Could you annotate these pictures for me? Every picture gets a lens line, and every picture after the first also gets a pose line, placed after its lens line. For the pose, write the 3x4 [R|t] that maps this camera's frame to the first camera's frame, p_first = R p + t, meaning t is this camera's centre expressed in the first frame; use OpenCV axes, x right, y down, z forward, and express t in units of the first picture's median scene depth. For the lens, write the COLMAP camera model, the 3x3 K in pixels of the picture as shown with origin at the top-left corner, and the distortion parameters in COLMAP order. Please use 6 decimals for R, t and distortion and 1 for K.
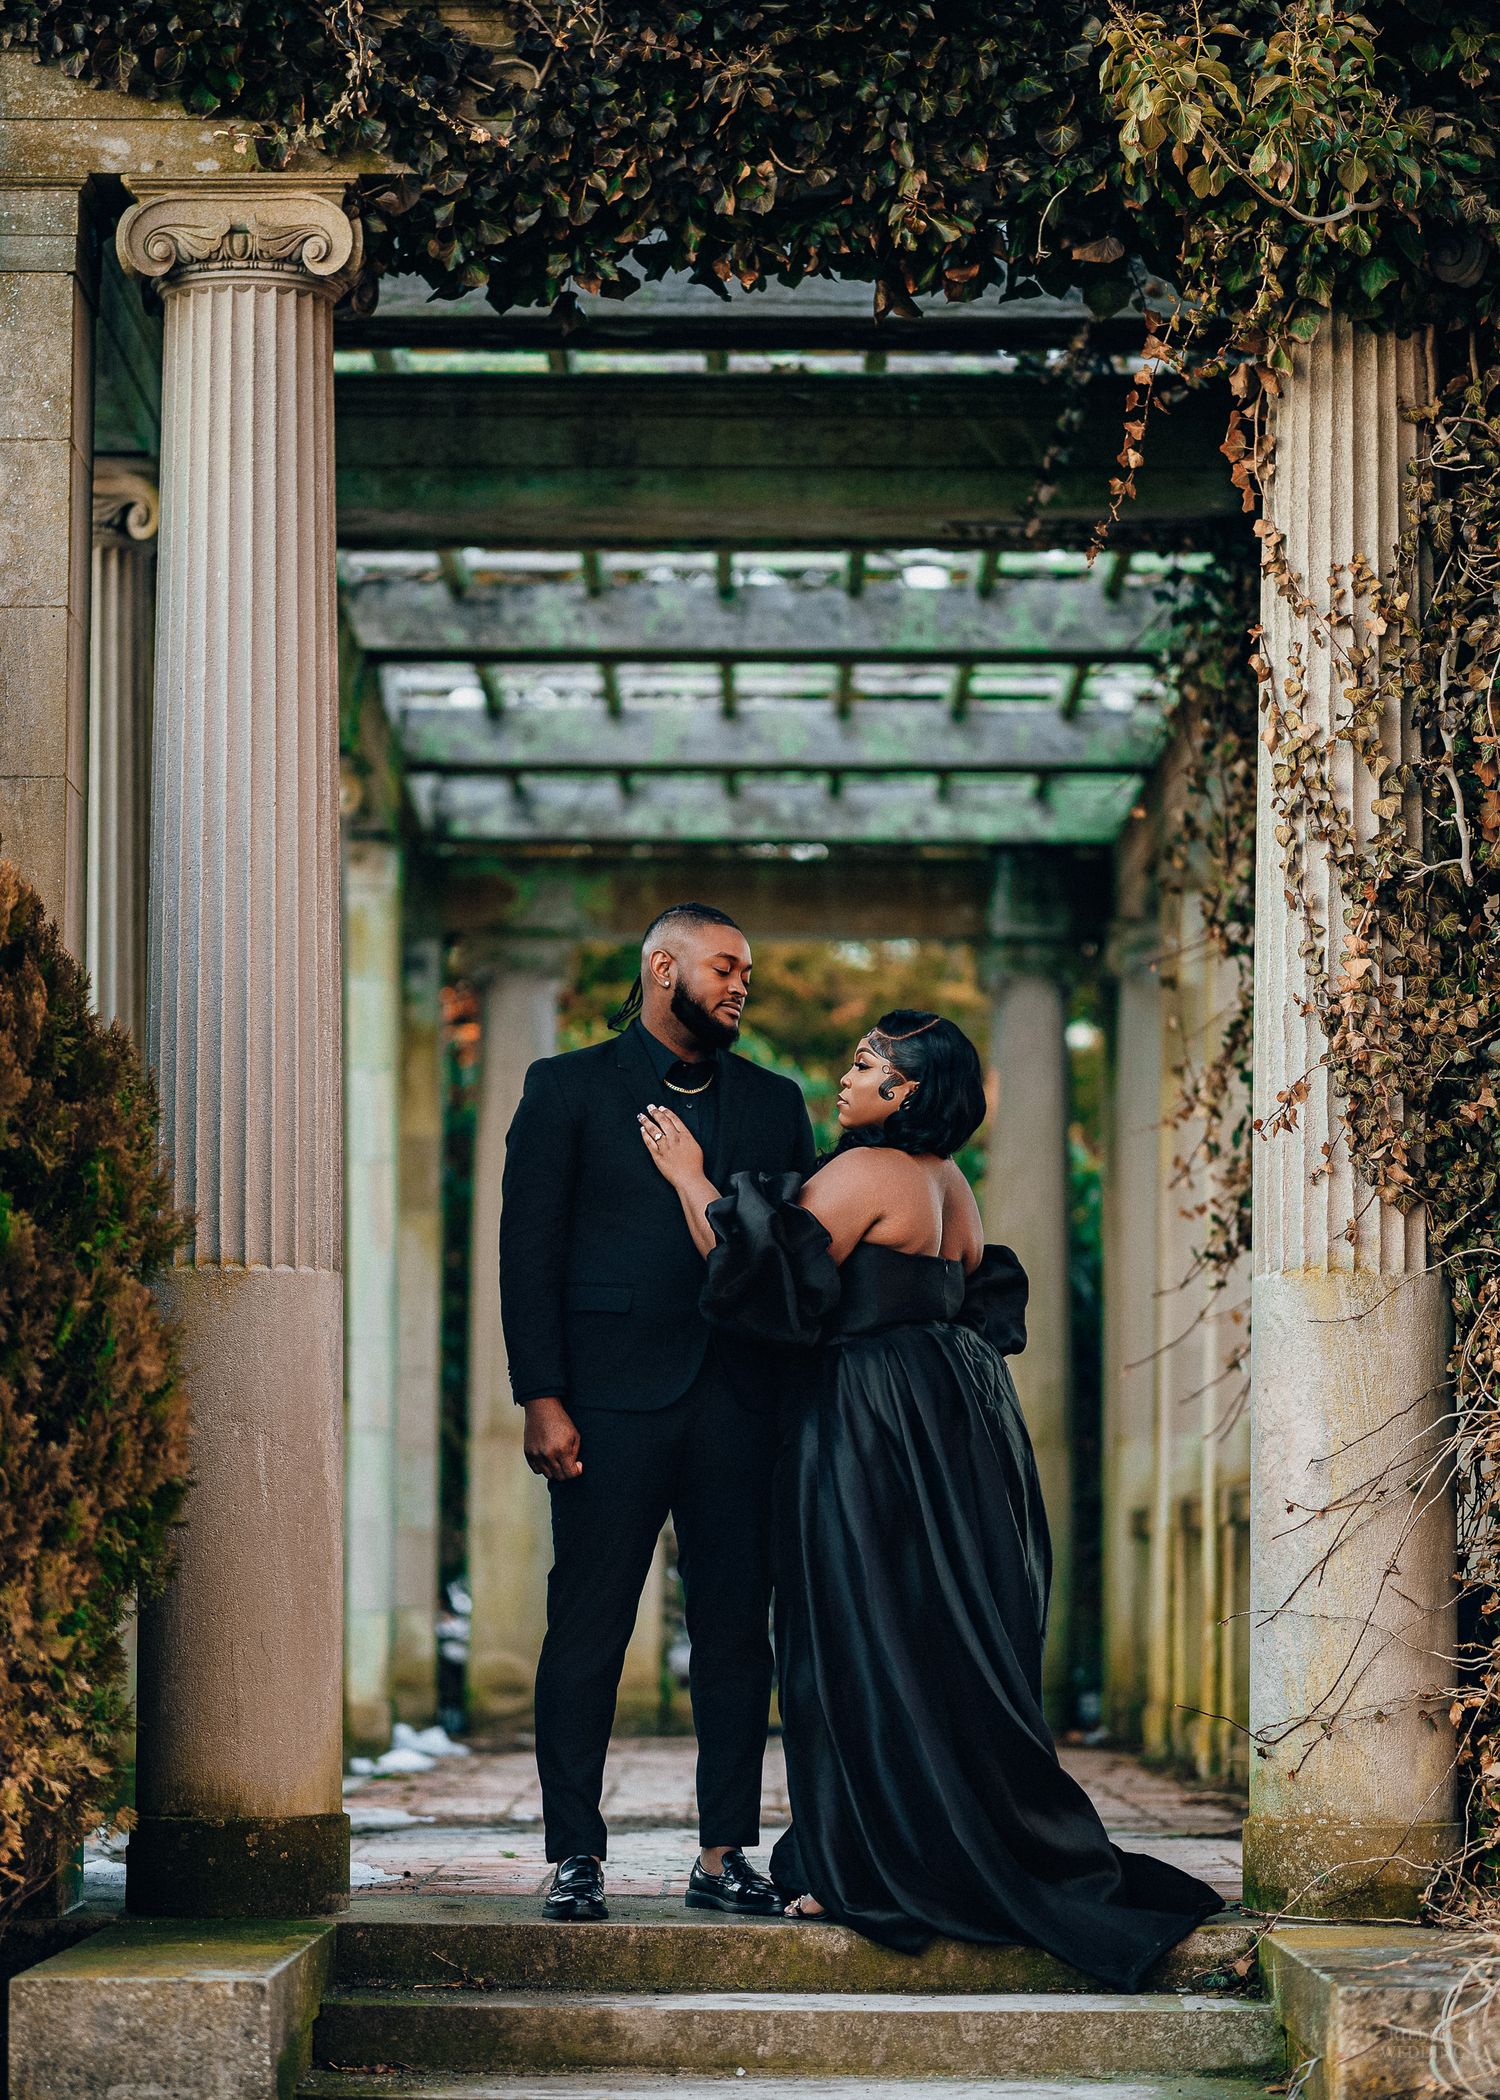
lens RADIAL K [[7090.4, 0, 747.9], [0, 7090.4, 717.8], [0, 0, 1]] dist [-0.423170, 4.841971]
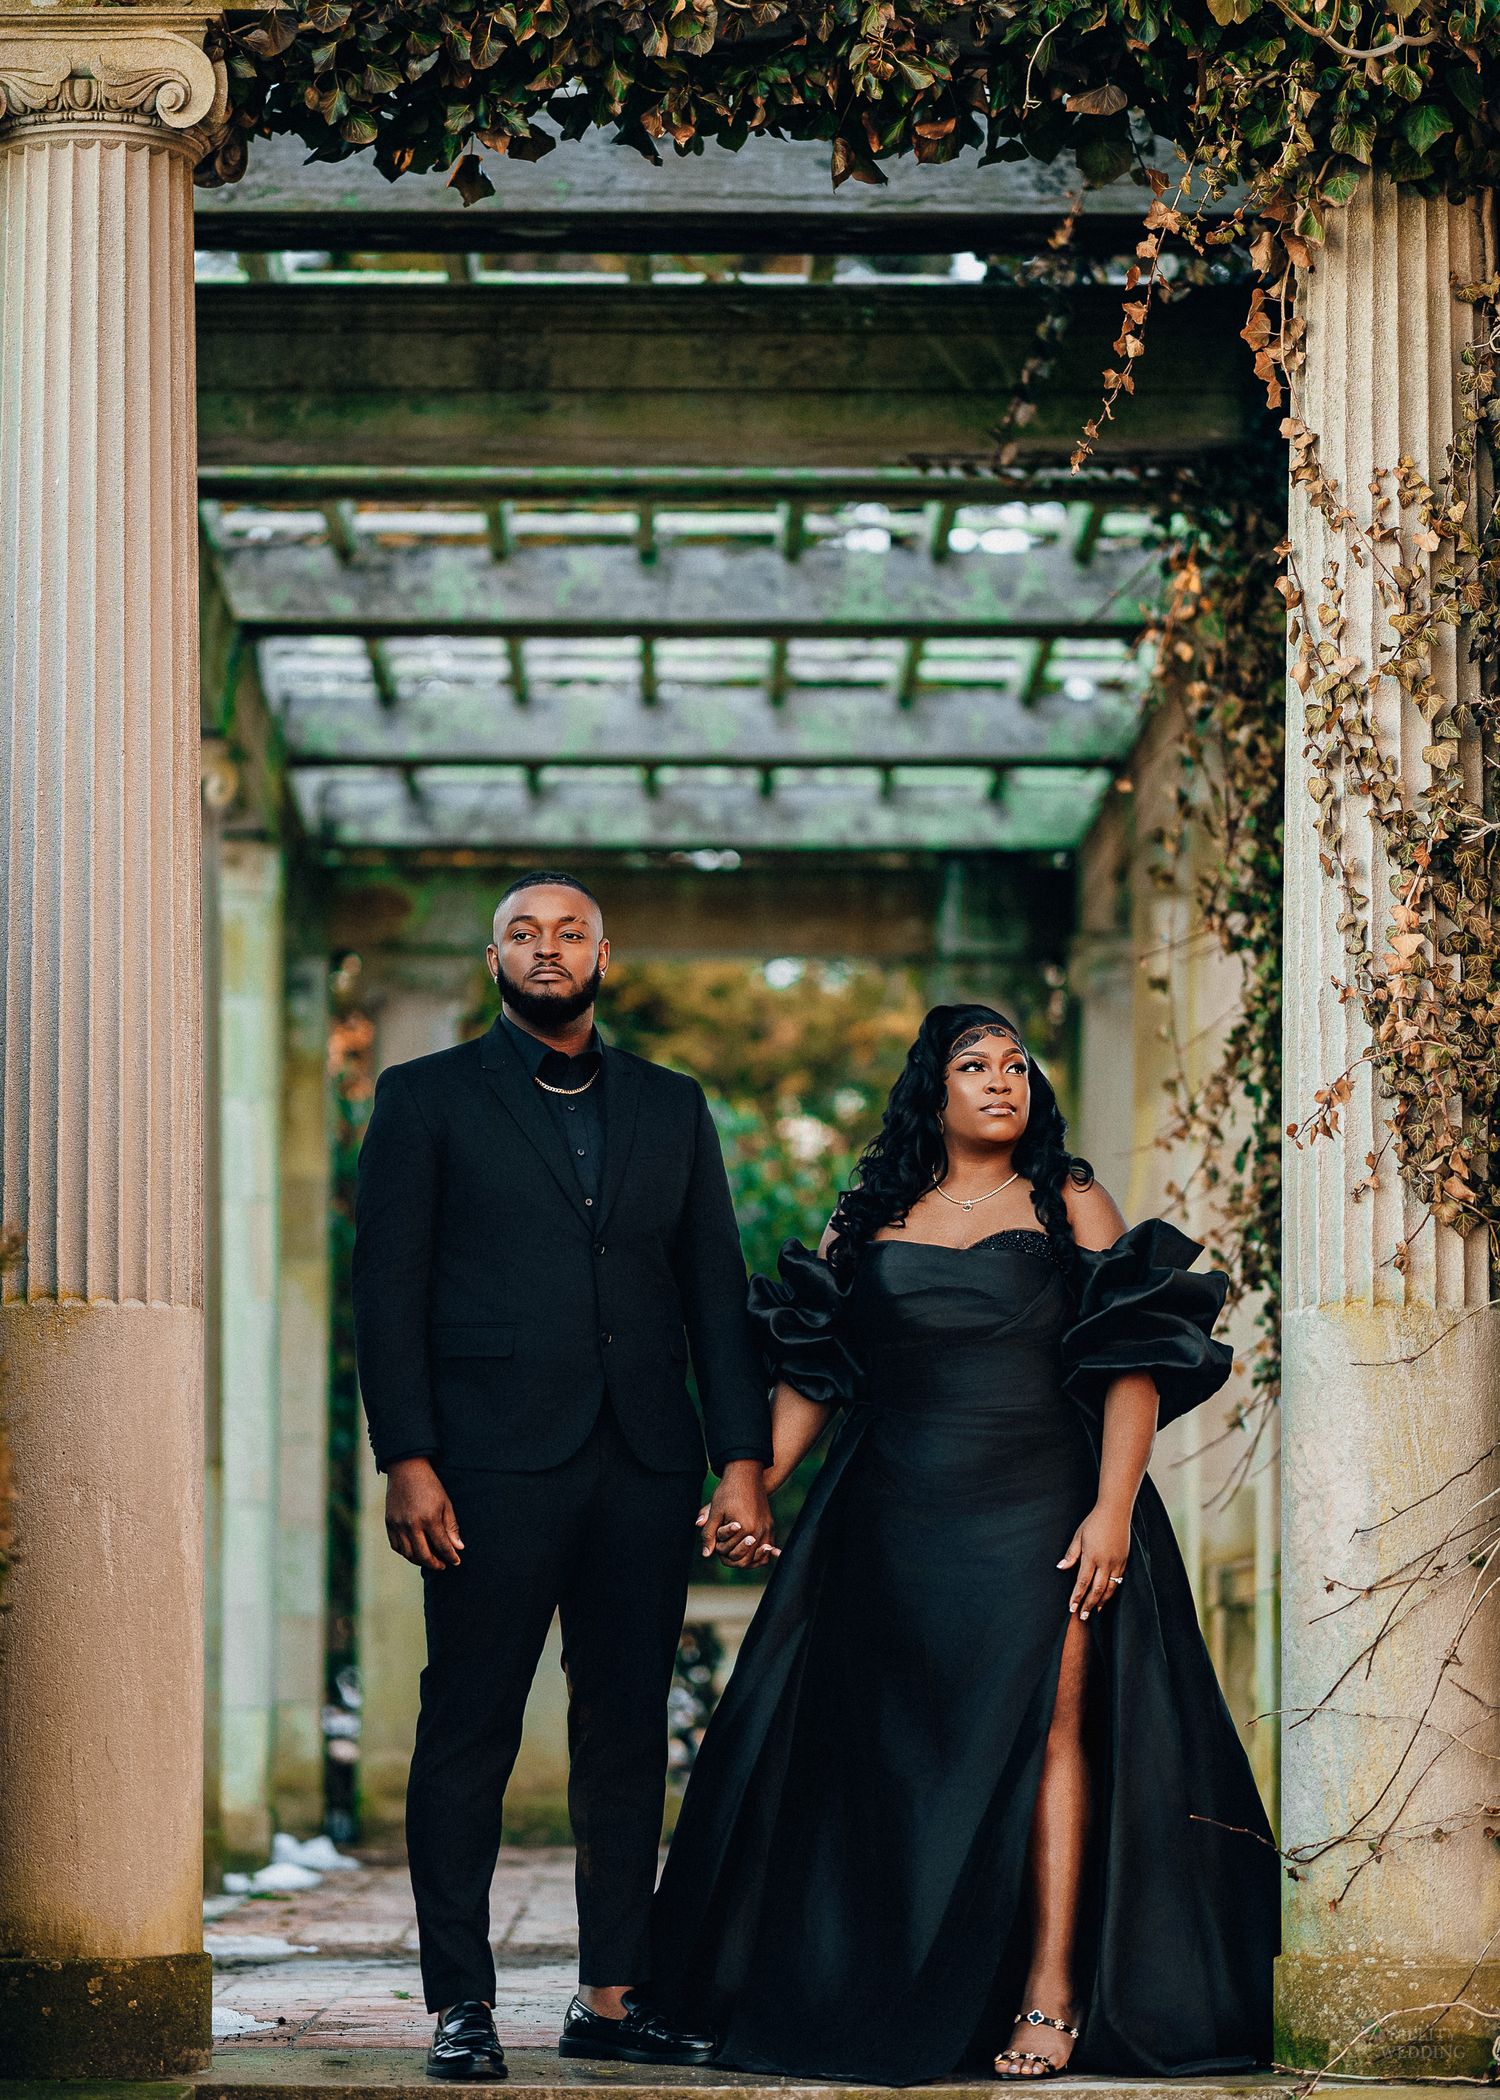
lens RADIAL K [[7090.4, 0, 747.9], [0, 7090.4, 717.8], [0, 0, 1]] dist [-0.423170, 4.841971]
pose [[0.999900, -0.000713, 0.014159, -0.004246], [0.000881, 0.999929, -0.011874, 0.017947], [-0.014149, 0.011886, 0.999829, 0.155524]]
